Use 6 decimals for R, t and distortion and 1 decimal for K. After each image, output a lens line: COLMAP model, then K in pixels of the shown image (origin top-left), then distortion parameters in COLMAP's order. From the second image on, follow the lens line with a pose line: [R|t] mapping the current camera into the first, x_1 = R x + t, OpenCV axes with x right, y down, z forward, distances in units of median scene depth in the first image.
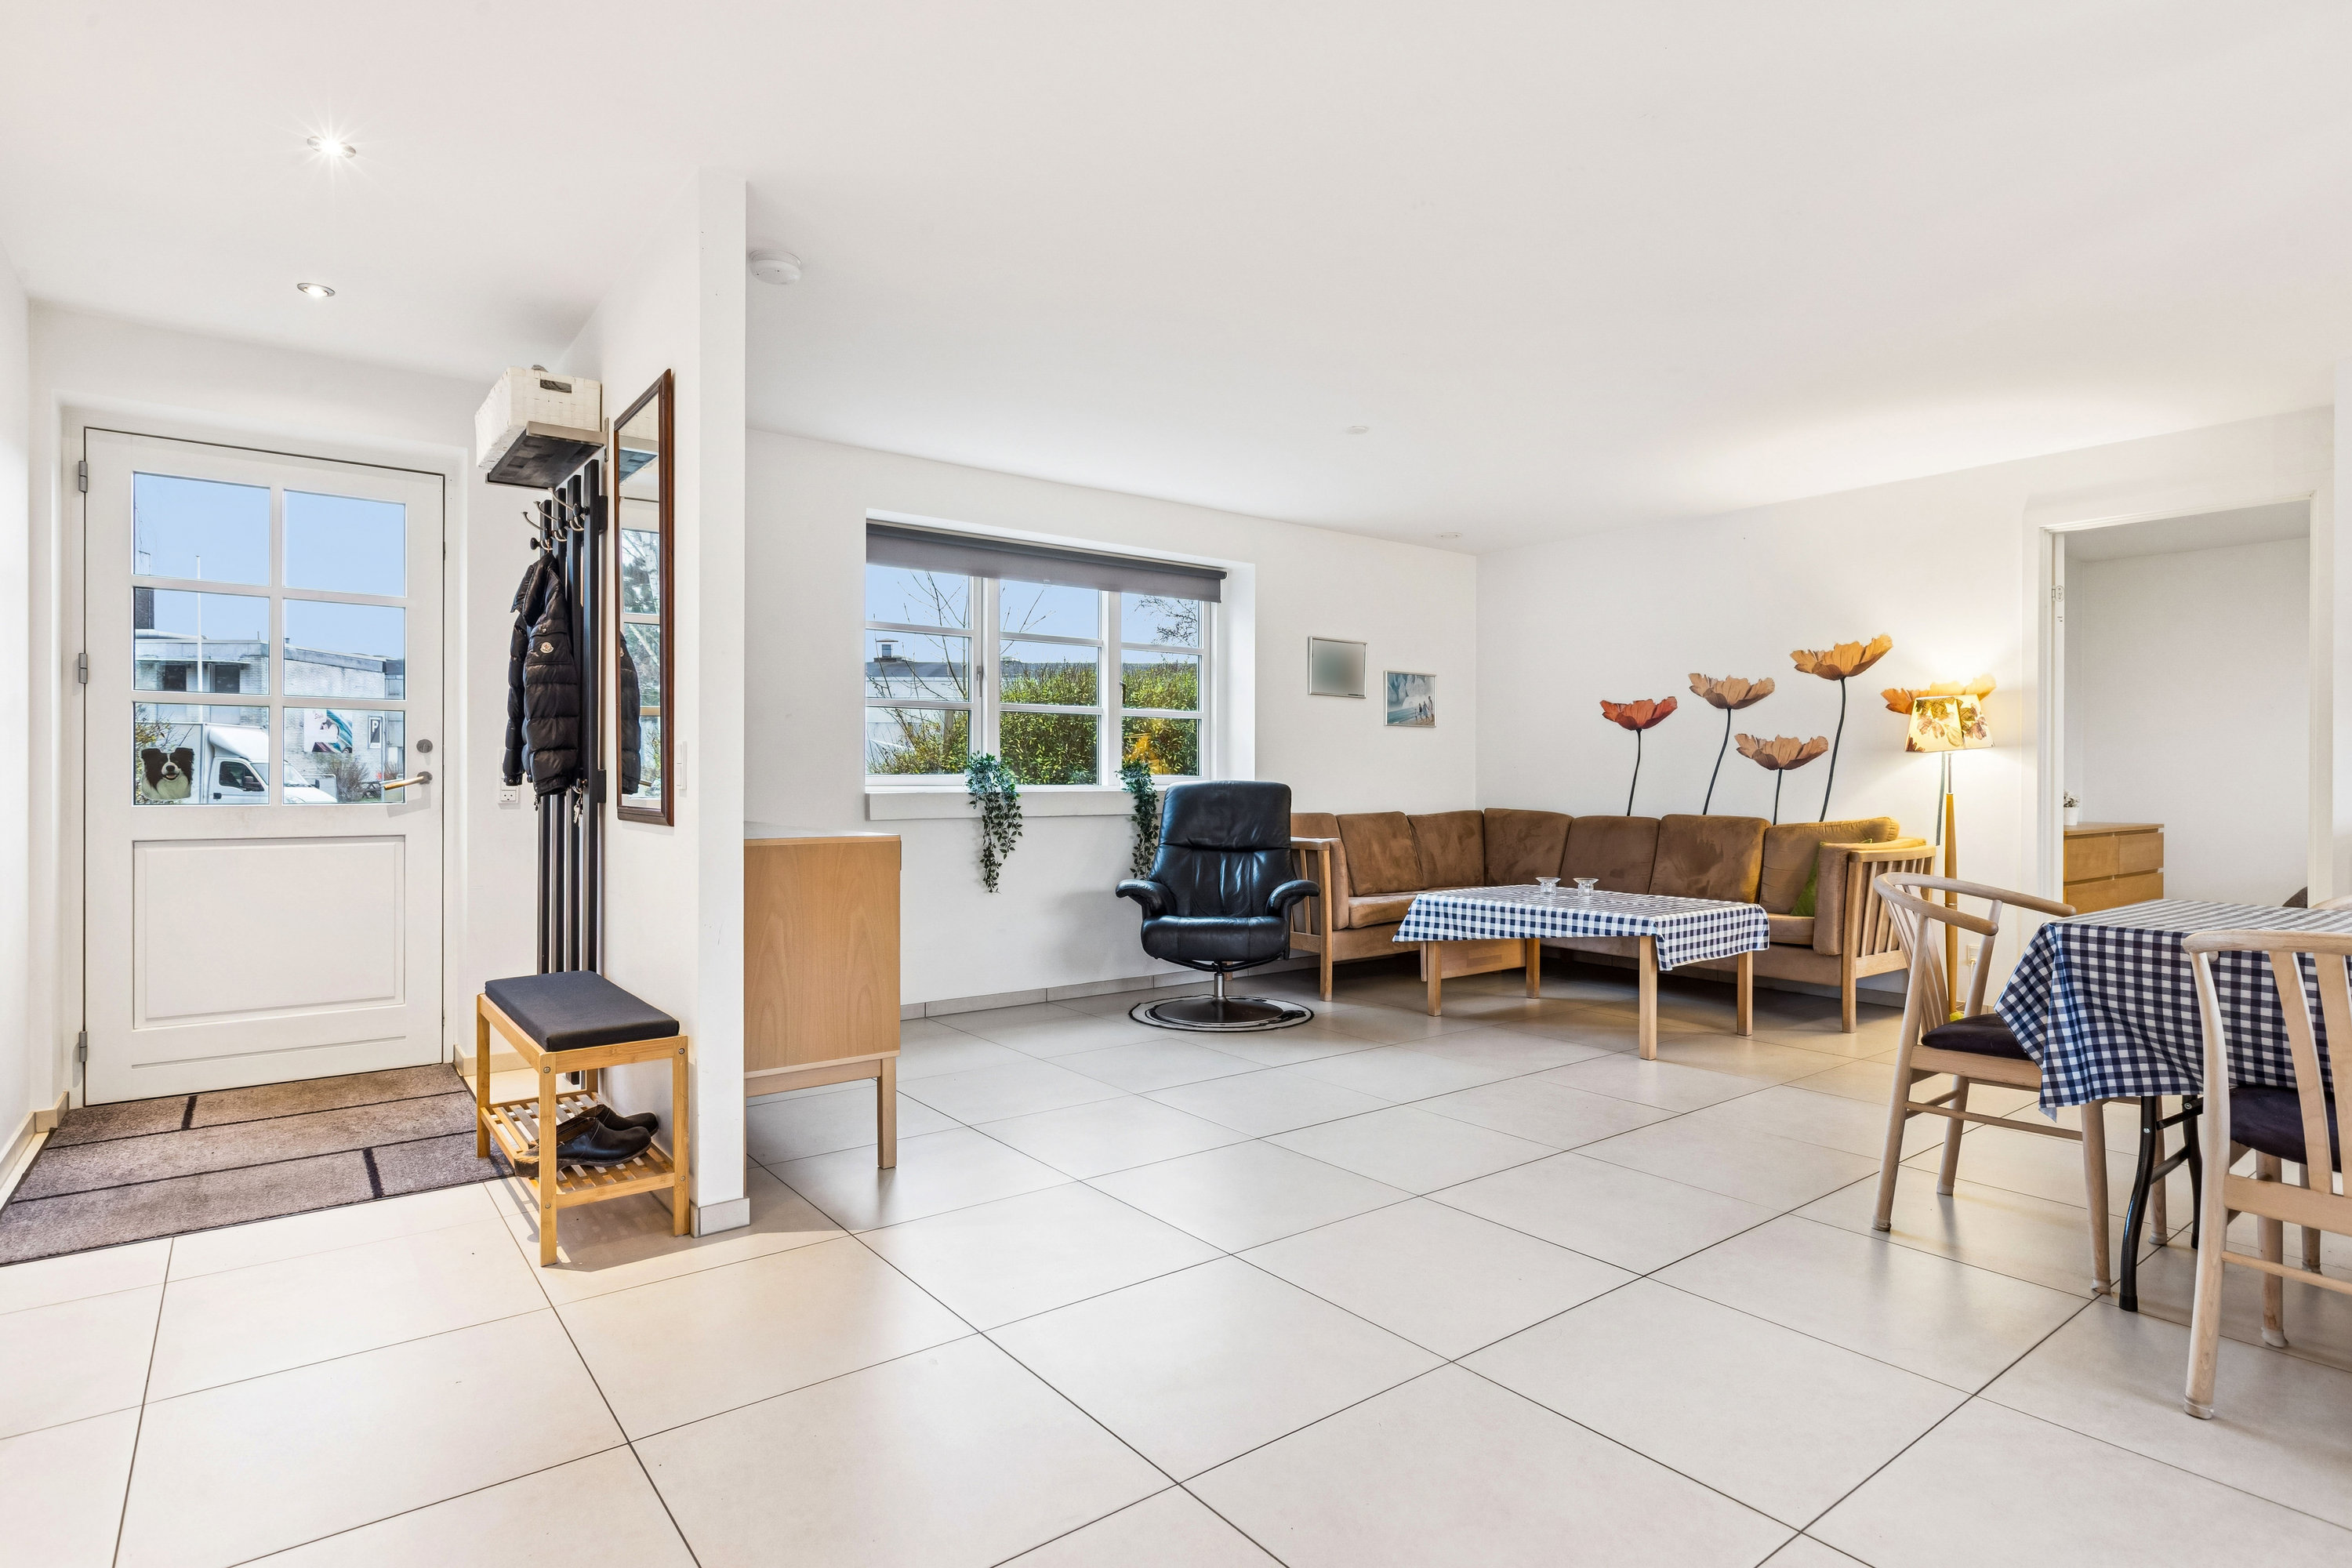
lens RADIAL K [[1220.8, 0, 1185.8], [0, 1220.8, 783.5], [0, 0, 1]] dist [0.001920, -0.000458]
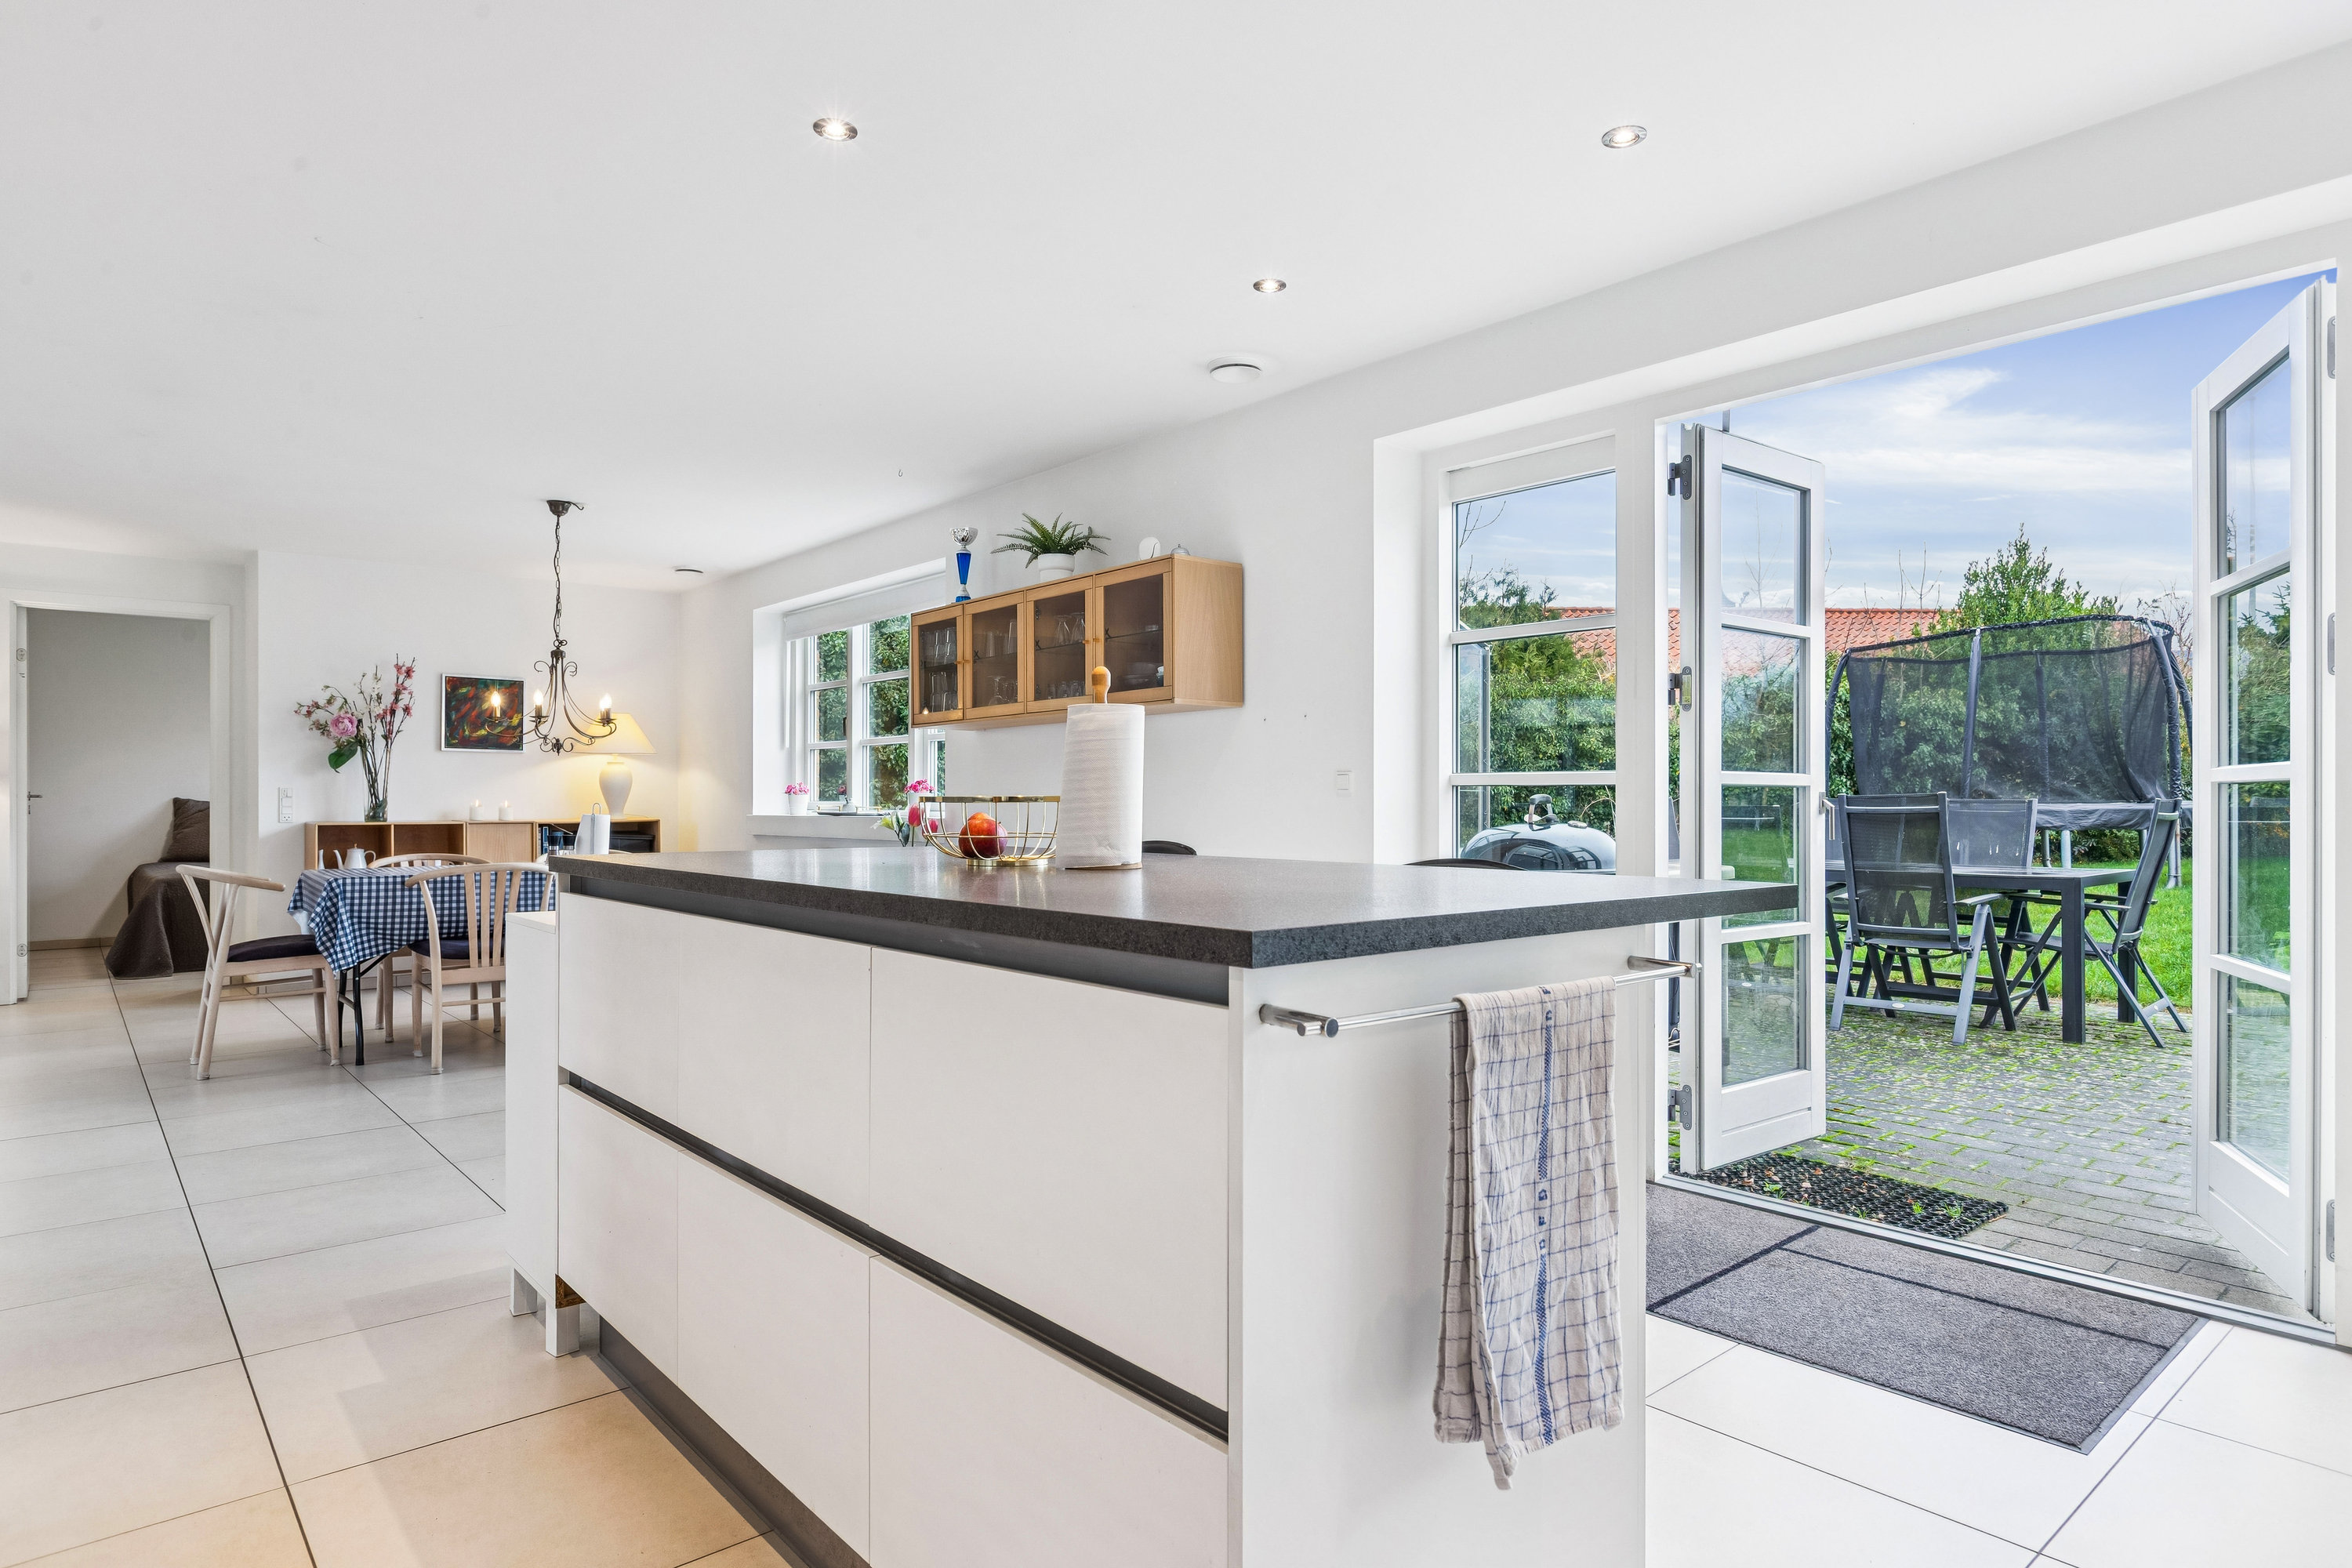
lens RADIAL K [[1286.1, 0, 1166.4], [0, 1286.1, 797.5], [0, 0, 1]] dist [0.004261, -0.002269]
pose [[-0.055437, -0.001390, 0.998461, -0.591351], [0.004262, 0.999990, 0.001629, -0.005962], [-0.998453, 0.004346, -0.055431, -0.086652]]
